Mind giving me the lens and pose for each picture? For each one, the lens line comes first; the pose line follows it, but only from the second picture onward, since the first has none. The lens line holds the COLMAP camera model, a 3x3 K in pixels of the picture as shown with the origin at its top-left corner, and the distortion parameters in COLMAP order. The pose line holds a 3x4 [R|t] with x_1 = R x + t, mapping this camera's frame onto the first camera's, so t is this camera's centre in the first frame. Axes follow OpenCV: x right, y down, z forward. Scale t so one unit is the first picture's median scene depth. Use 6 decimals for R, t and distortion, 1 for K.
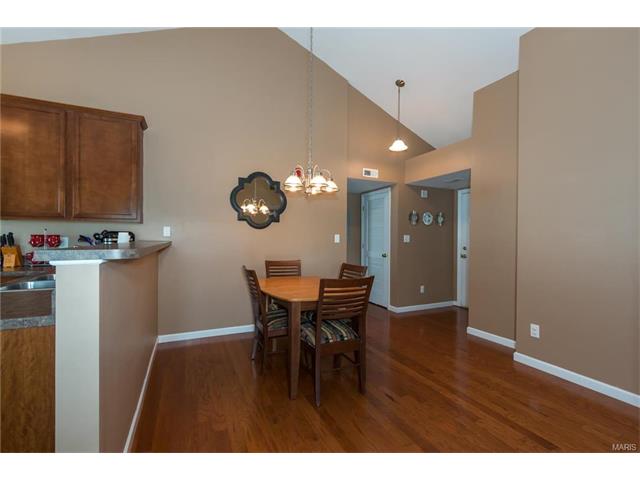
lens RADIAL K [[288.5, 0, 320.0], [0, 288.5, 240.0], [0, 0, 1]] dist [0.001378, -0.000269]
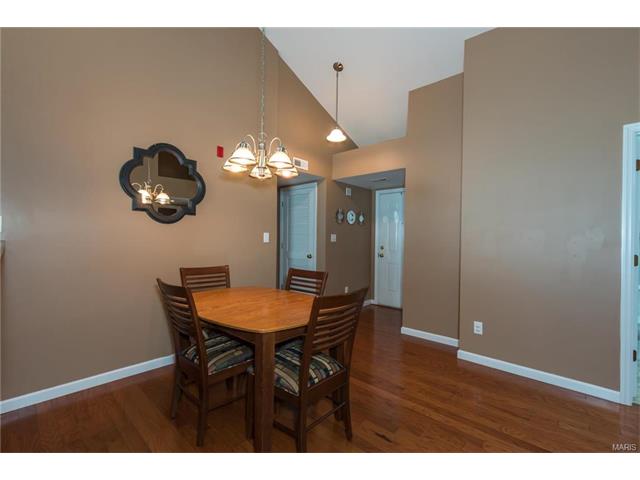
lens RADIAL K [[288.5, 0, 320.0], [0, 288.5, 240.0], [0, 0, 1]] dist [0.001378, -0.000269]
pose [[0.925860, 0.001961, 0.377861, -0.124137], [-0.003278, 0.999991, 0.002843, -0.000624], [-0.377851, -0.003870, 0.925858, 0.186602]]
